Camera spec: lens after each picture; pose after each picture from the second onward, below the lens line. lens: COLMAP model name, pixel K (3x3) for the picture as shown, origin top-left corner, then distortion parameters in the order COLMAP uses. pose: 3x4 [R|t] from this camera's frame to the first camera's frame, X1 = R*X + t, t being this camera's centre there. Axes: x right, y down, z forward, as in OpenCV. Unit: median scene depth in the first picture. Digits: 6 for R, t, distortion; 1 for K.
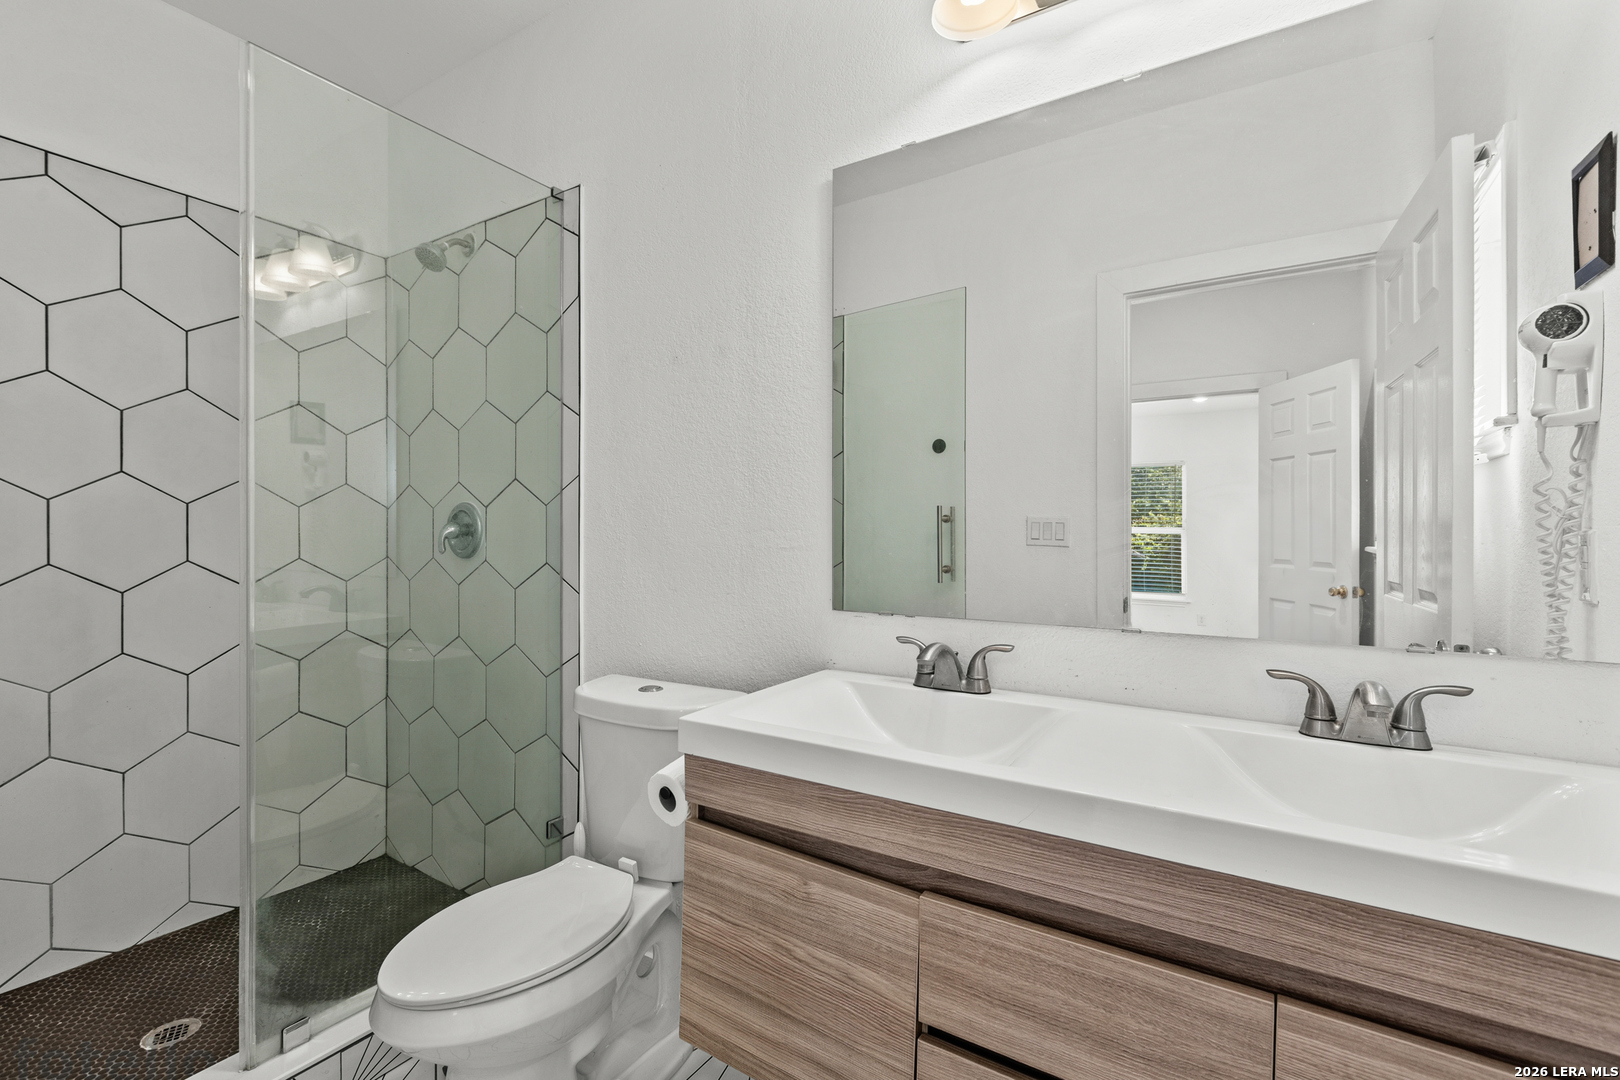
lens RADIAL K [[741.9, 0, 800.5], [0, 741.9, 544.6], [0, 0, 1]] dist [-0.002625, -0.000701]
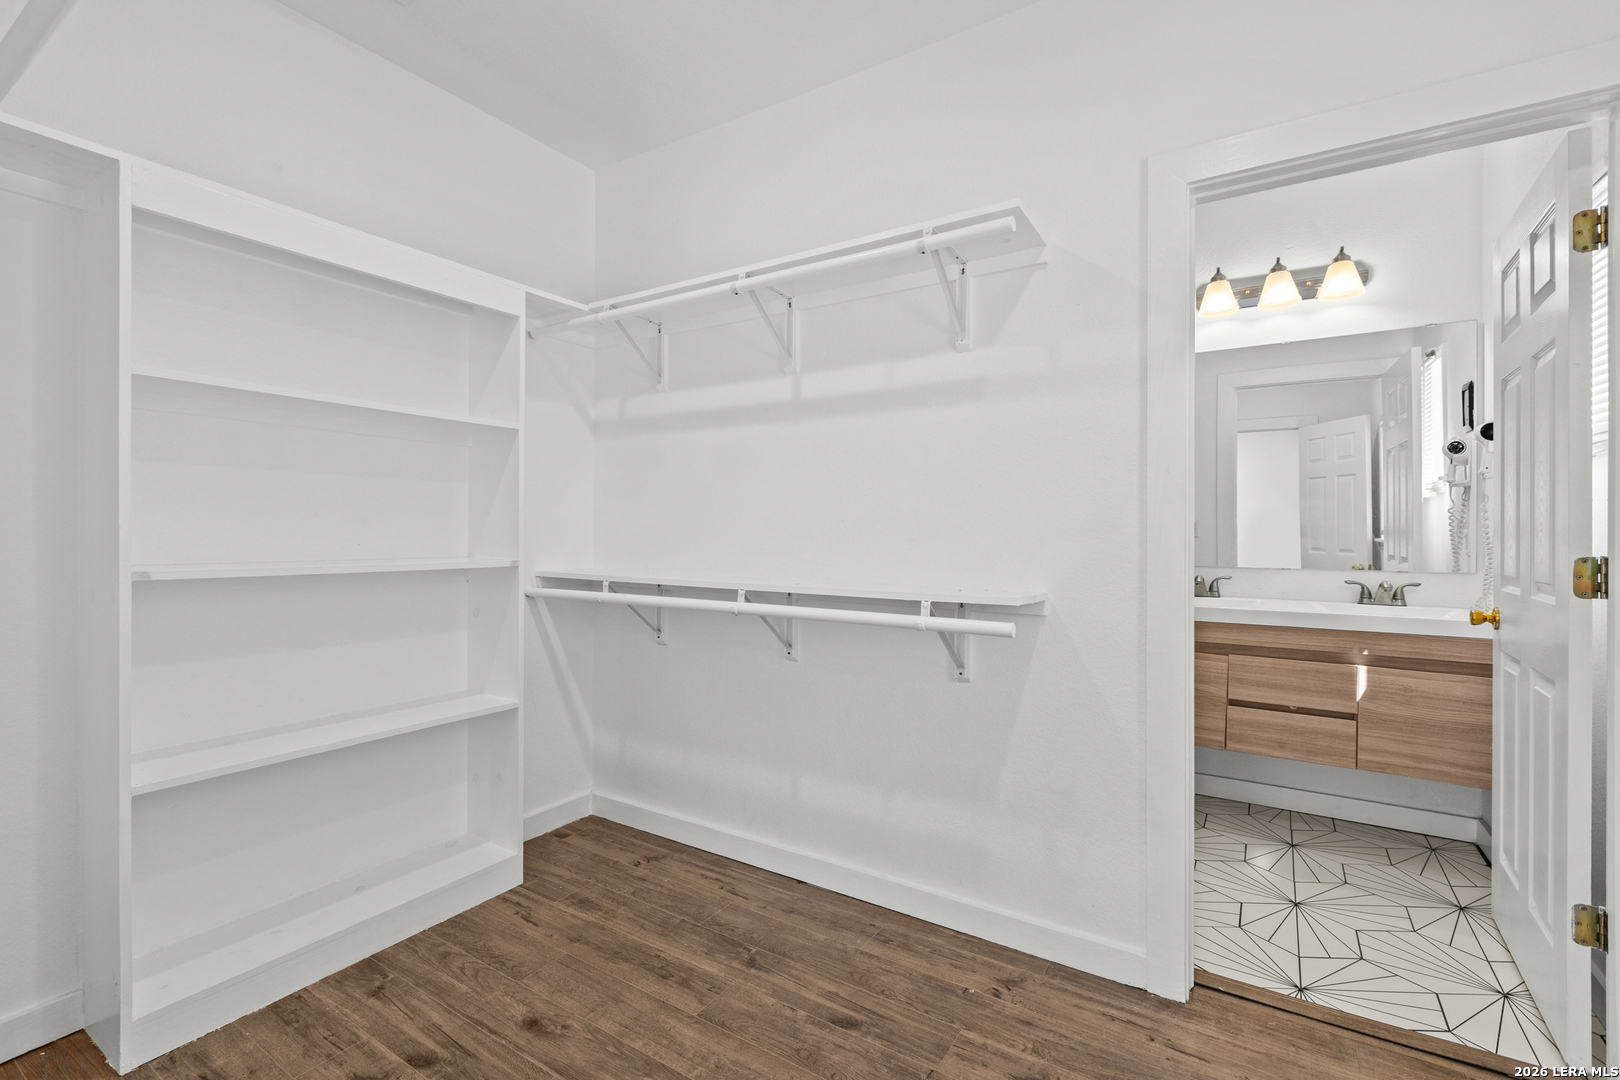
lens RADIAL K [[741.9, 0, 798.9], [0, 741.9, 532.7], [0, 0, 1]] dist [-0.002625, -0.000701]
pose [[0.999993, -0.000923, -0.003675, -1.266486], [0.000880, 0.999931, -0.011693, 0.028000], [0.003686, 0.011690, 0.999925, -1.597551]]
